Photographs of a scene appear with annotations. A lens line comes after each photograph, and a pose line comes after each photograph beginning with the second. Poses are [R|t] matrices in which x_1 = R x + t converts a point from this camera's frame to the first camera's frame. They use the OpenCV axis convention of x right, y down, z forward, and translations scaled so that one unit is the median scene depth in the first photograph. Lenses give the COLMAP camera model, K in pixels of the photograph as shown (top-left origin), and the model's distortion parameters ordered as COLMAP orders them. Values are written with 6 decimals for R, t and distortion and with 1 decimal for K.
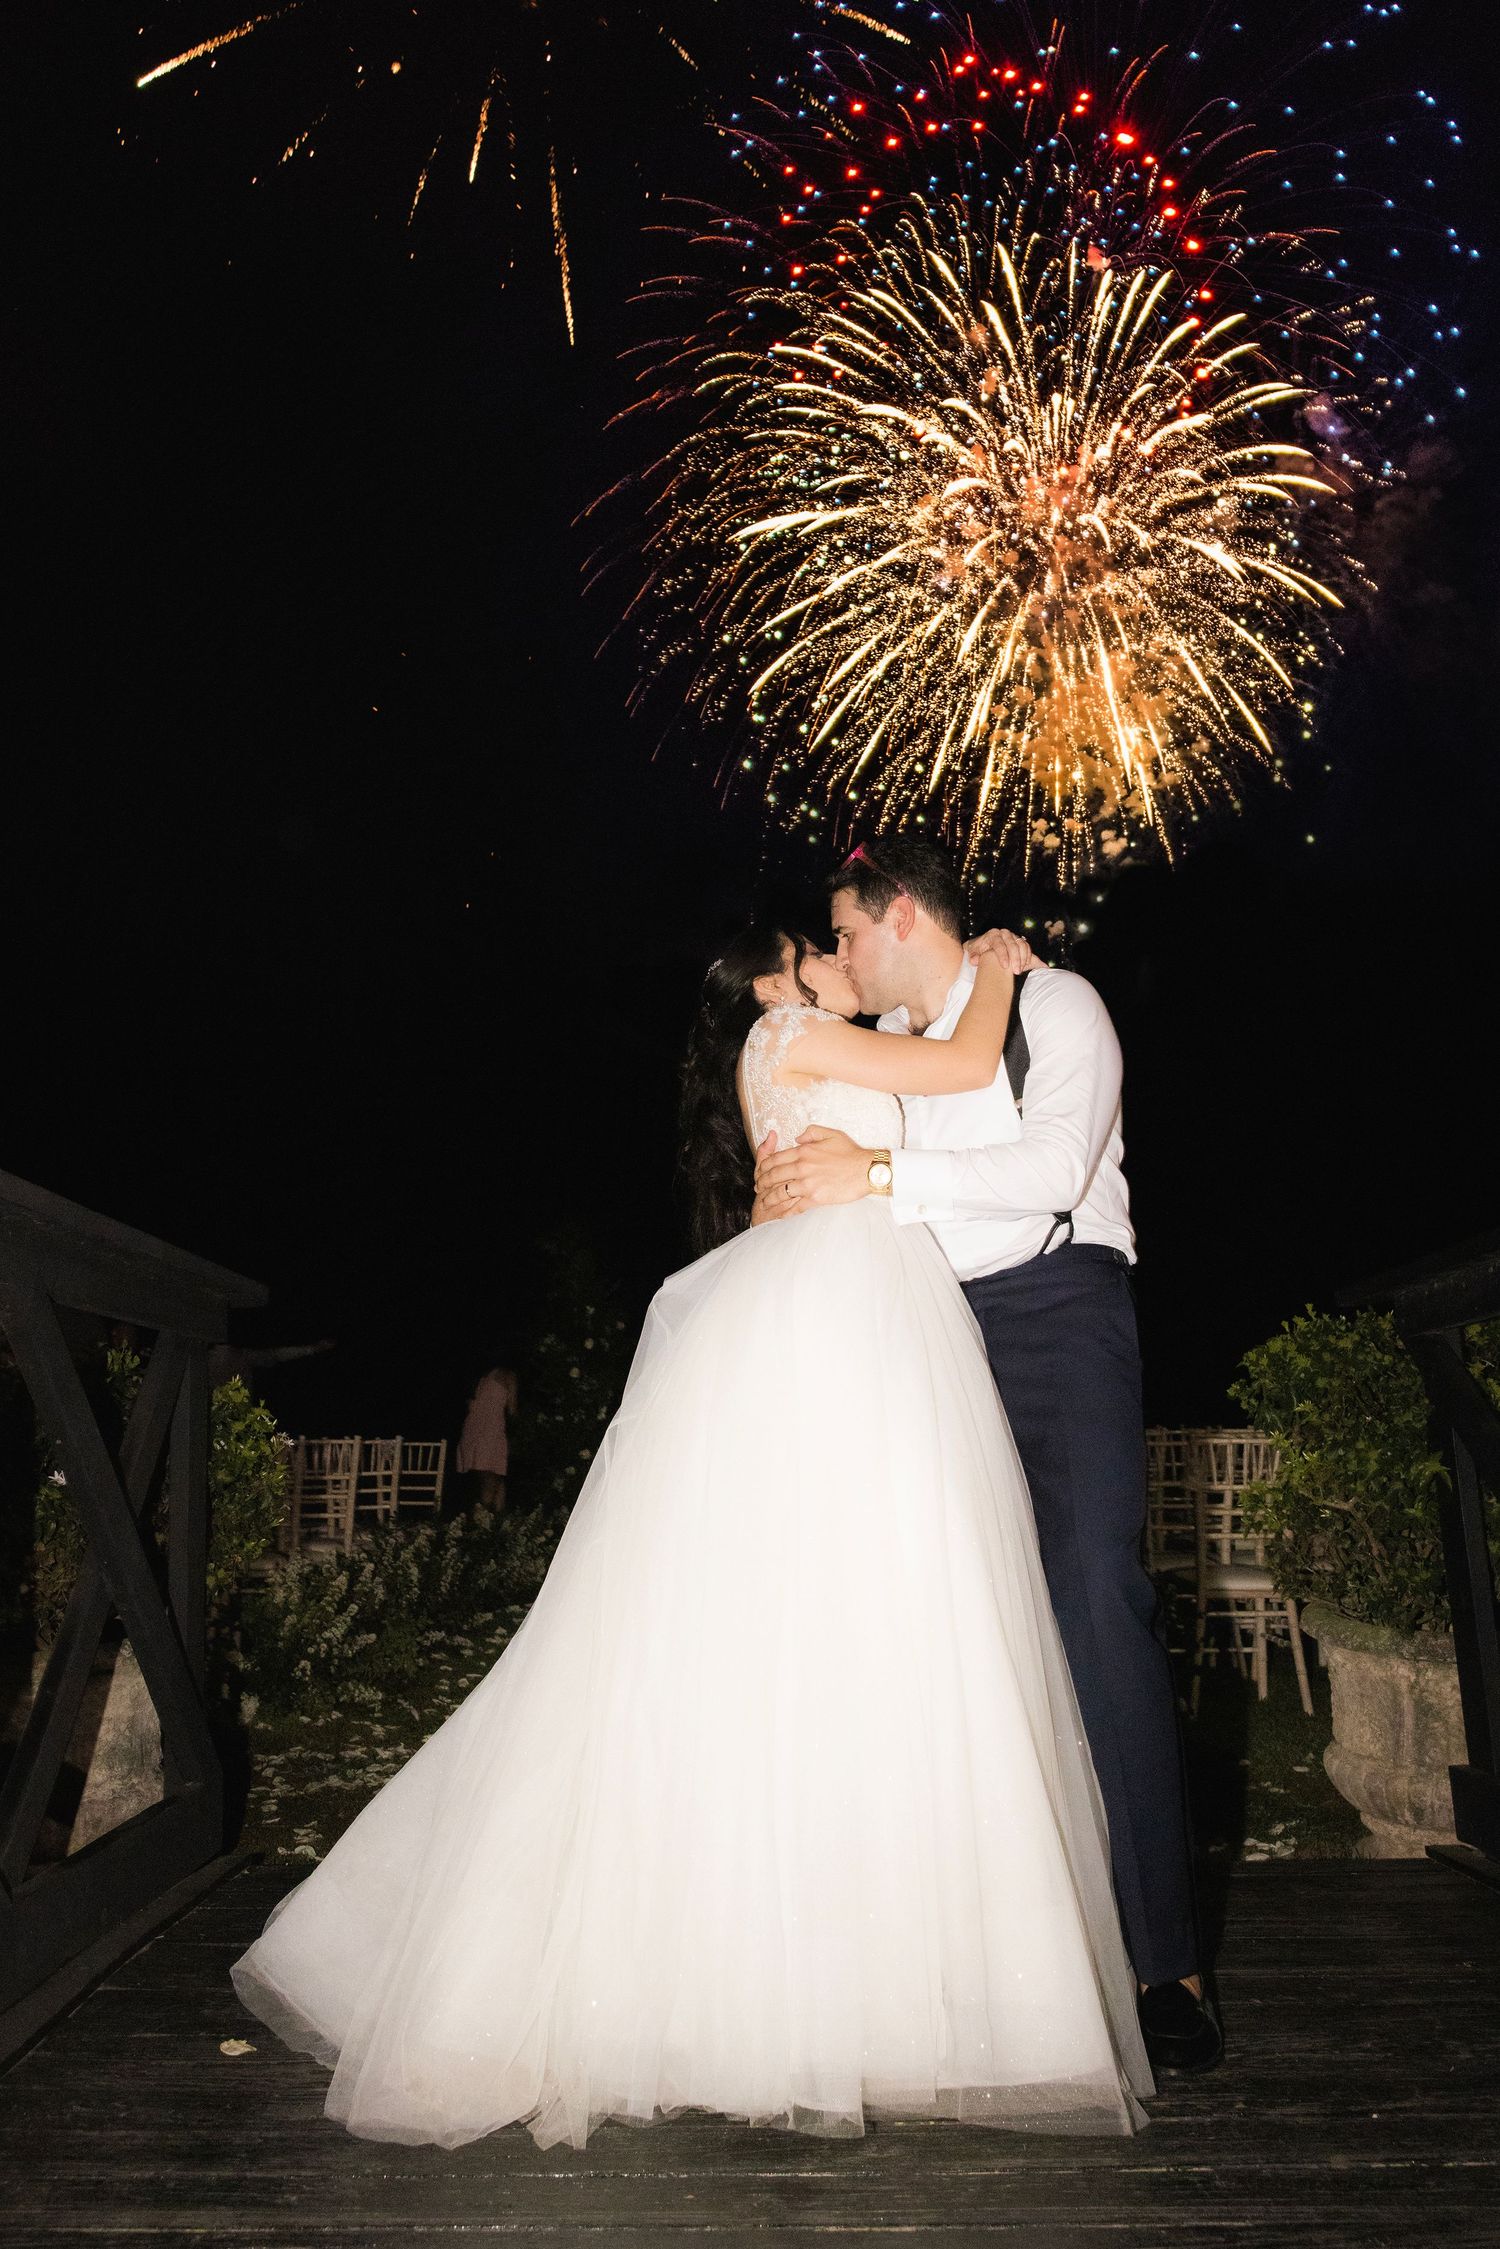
lens RADIAL K [[1929.3, 0, 752.2], [0, 1929.3, 1061.3], [0, 0, 1]] dist [-0.000284, 0.011764]
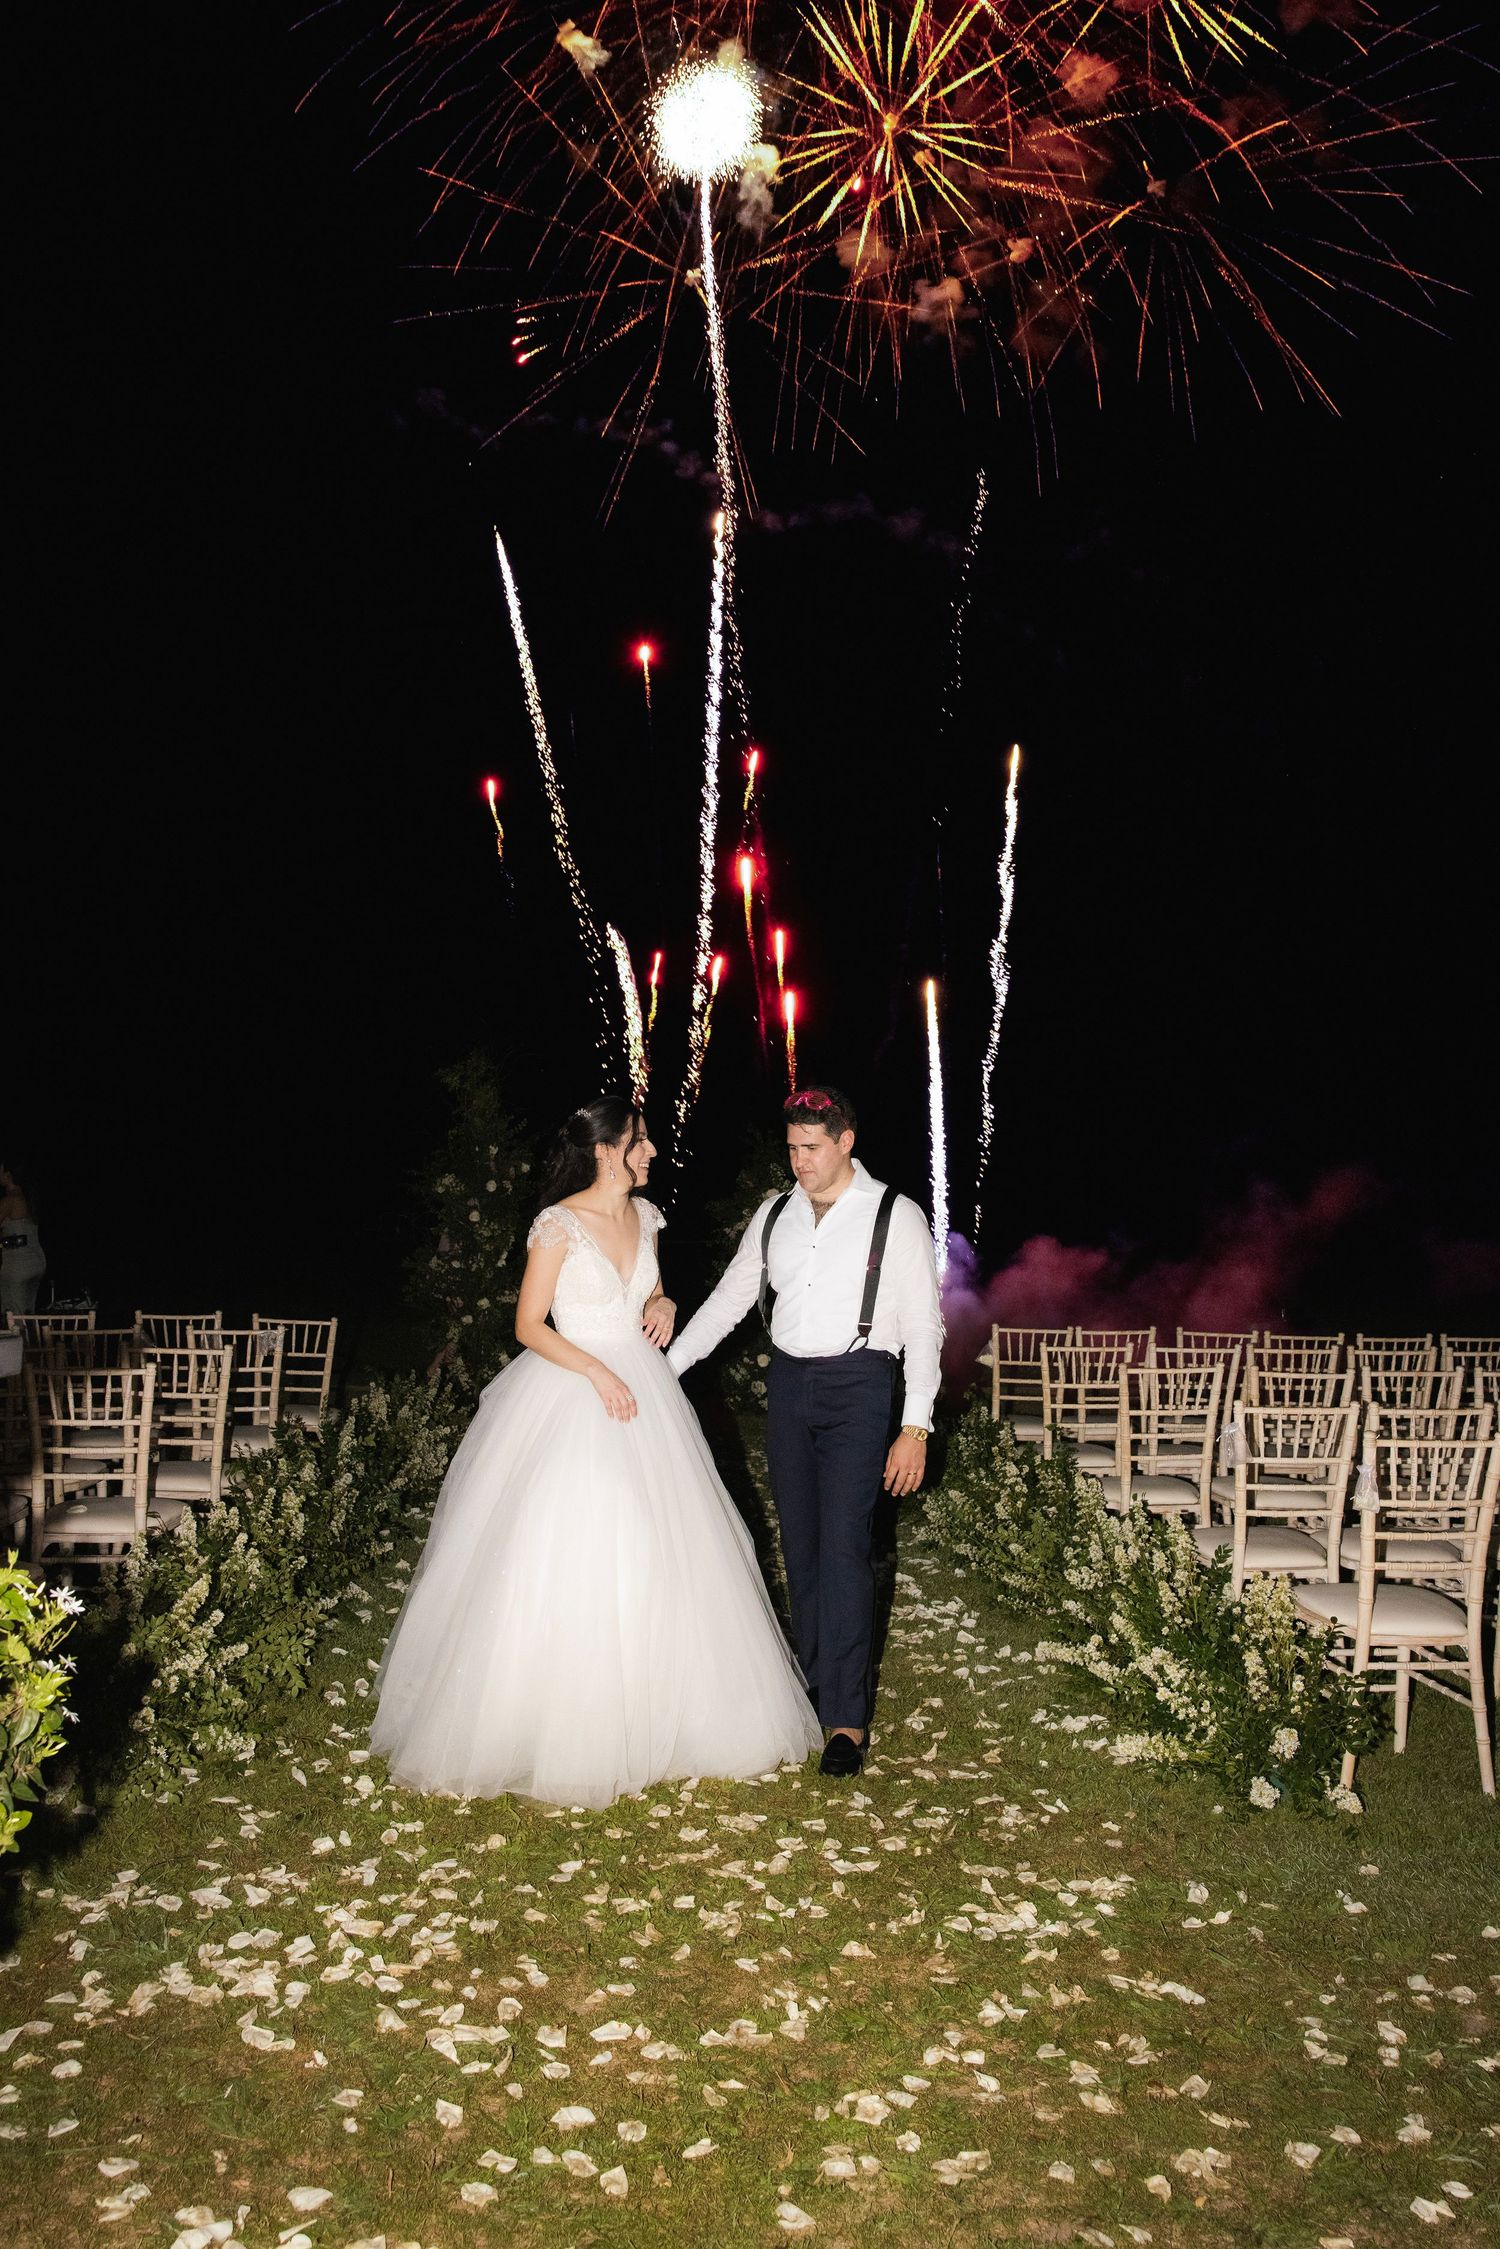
lens RADIAL K [[1747.2, 0, 759.8], [0, 1747.2, 1127.3], [0, 0, 1]] dist [0.004231, 0.005933]
pose [[0.995339, 0.037448, 0.088869, -0.094239], [-0.049427, 0.989382, 0.136678, -0.006887], [-0.082807, -0.140433, 0.986621, 0.494331]]
